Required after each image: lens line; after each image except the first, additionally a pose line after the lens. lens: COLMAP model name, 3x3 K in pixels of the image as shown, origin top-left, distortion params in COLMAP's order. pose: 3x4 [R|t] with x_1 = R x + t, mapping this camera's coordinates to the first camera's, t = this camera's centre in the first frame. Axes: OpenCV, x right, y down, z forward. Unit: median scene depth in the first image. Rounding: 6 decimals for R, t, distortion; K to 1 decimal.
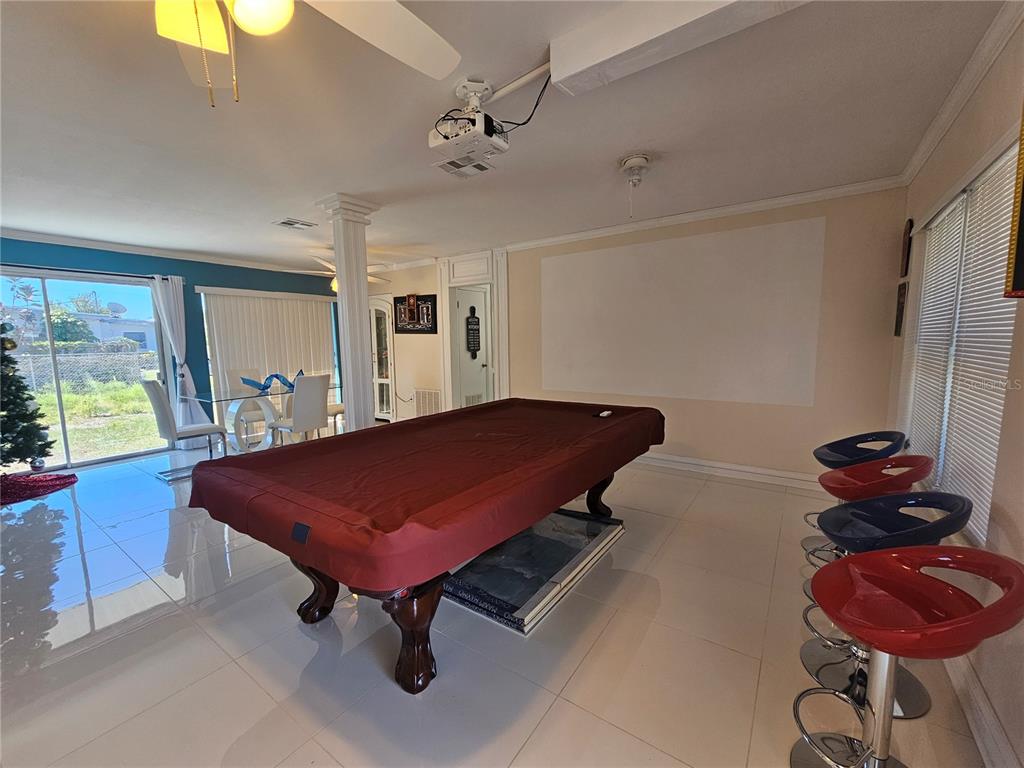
lens RADIAL K [[418.5, 0, 515.3], [0, 418.5, 387.4], [0, 0, 1]] dist [-0.000286, 0.000292]
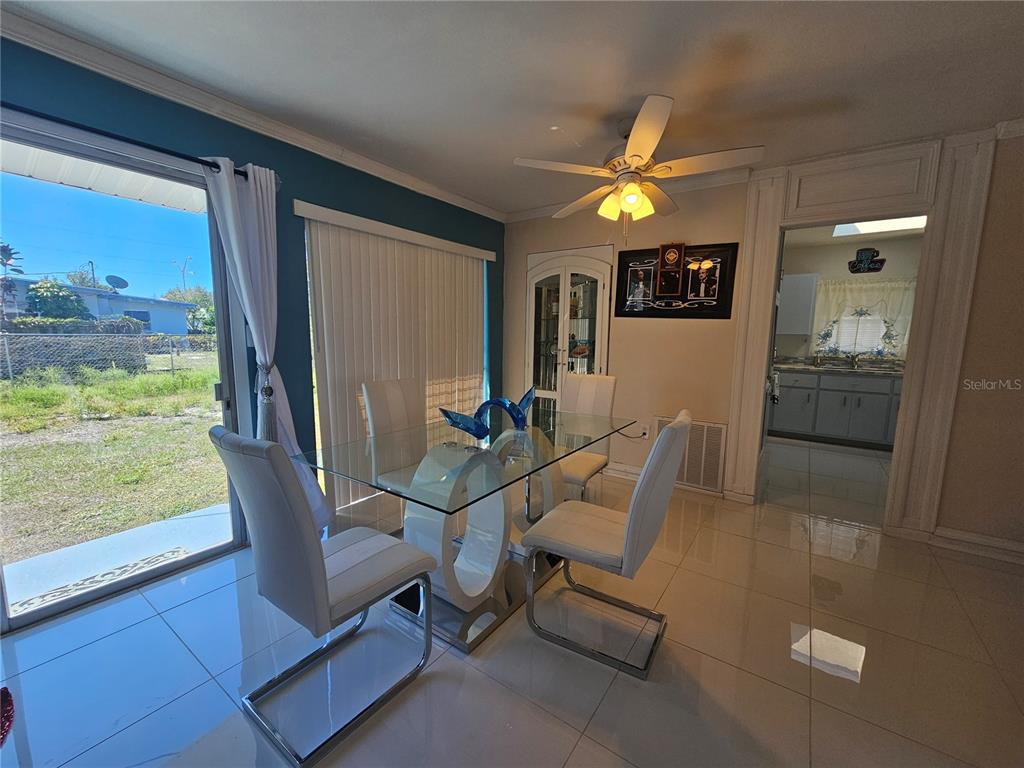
lens RADIAL K [[418.5, 0, 515.3], [0, 418.5, 387.4], [0, 0, 1]] dist [-0.000286, 0.000292]
pose [[0.999556, 0.029572, 0.003521, -0.393777], [-0.029630, 0.999403, 0.017742, -0.036323], [-0.002994, -0.017838, 0.999836, 0.402779]]
